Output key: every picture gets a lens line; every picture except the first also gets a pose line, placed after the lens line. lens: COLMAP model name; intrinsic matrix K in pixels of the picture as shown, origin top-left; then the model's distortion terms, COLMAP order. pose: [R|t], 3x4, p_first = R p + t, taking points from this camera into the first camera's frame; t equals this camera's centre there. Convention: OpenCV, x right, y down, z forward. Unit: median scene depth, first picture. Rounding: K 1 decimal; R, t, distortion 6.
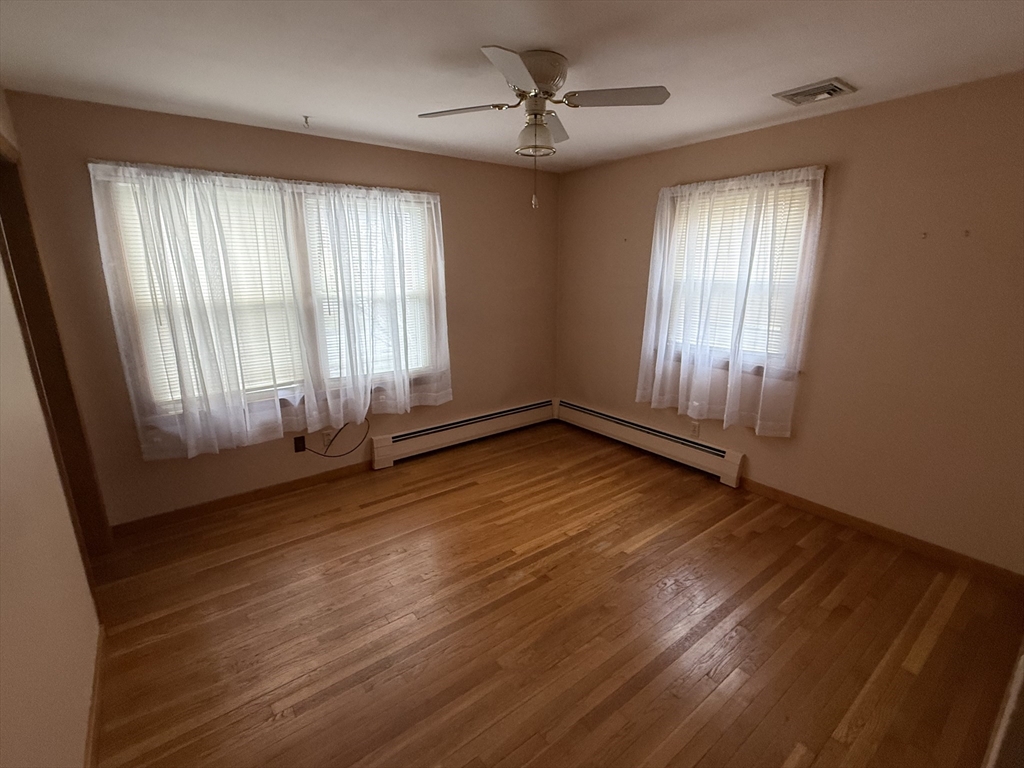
lens RADIAL K [[473.5, 0, 513.2], [0, 473.5, 385.3], [0, 0, 1]] dist [0.001818, 0.000466]
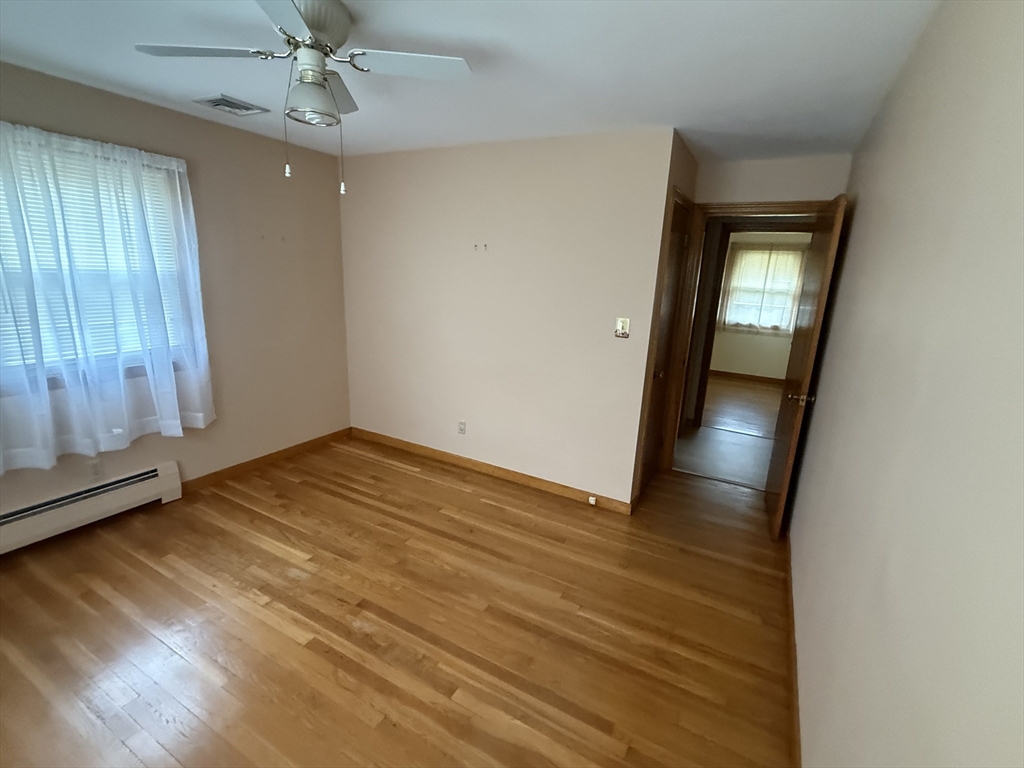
lens RADIAL K [[478.8, 0, 510.7], [0, 478.8, 390.9], [0, 0, 1]] dist [-0.002532, -0.000271]
pose [[-0.394783, -0.241079, 0.886582, -0.581386], [0.183139, 0.924949, 0.333061, -0.174316], [-0.900337, 0.293854, -0.321003, 0.697461]]
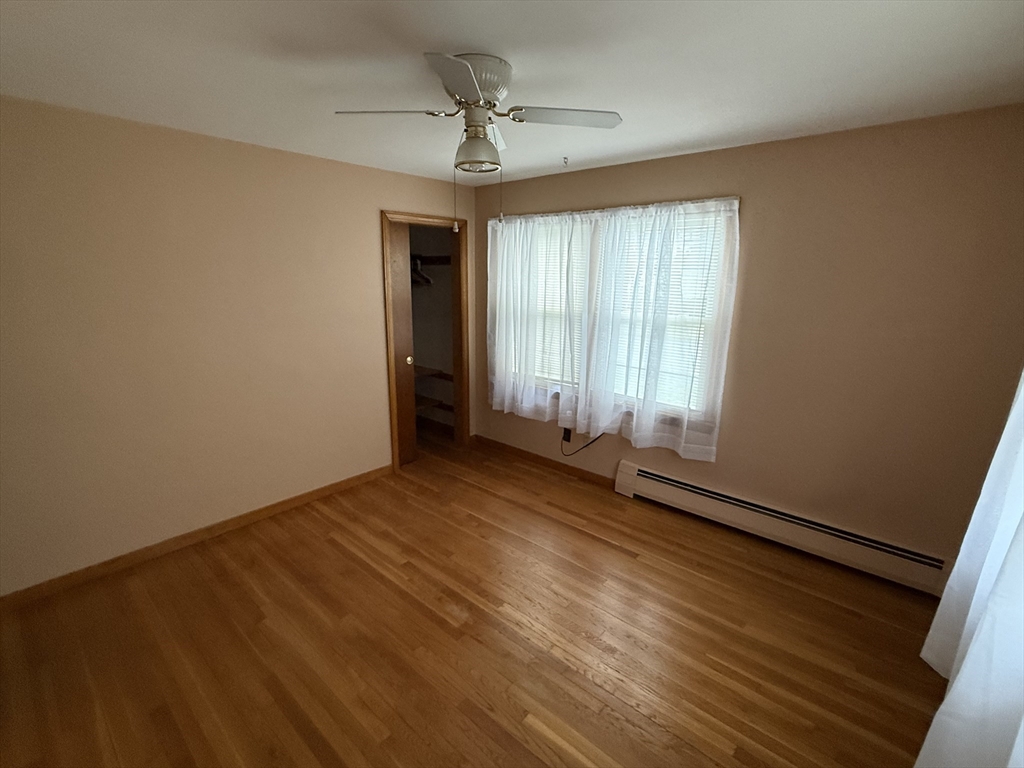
lens RADIAL K [[473.5, 0, 513.2], [0, 473.5, 385.3], [0, 0, 1]] dist [0.001818, 0.000466]
pose [[0.192288, 0.236177, -0.952494, 0.637264], [-0.254532, 0.949394, 0.184024, -0.182280], [0.947755, 0.207054, 0.242672, 0.592290]]
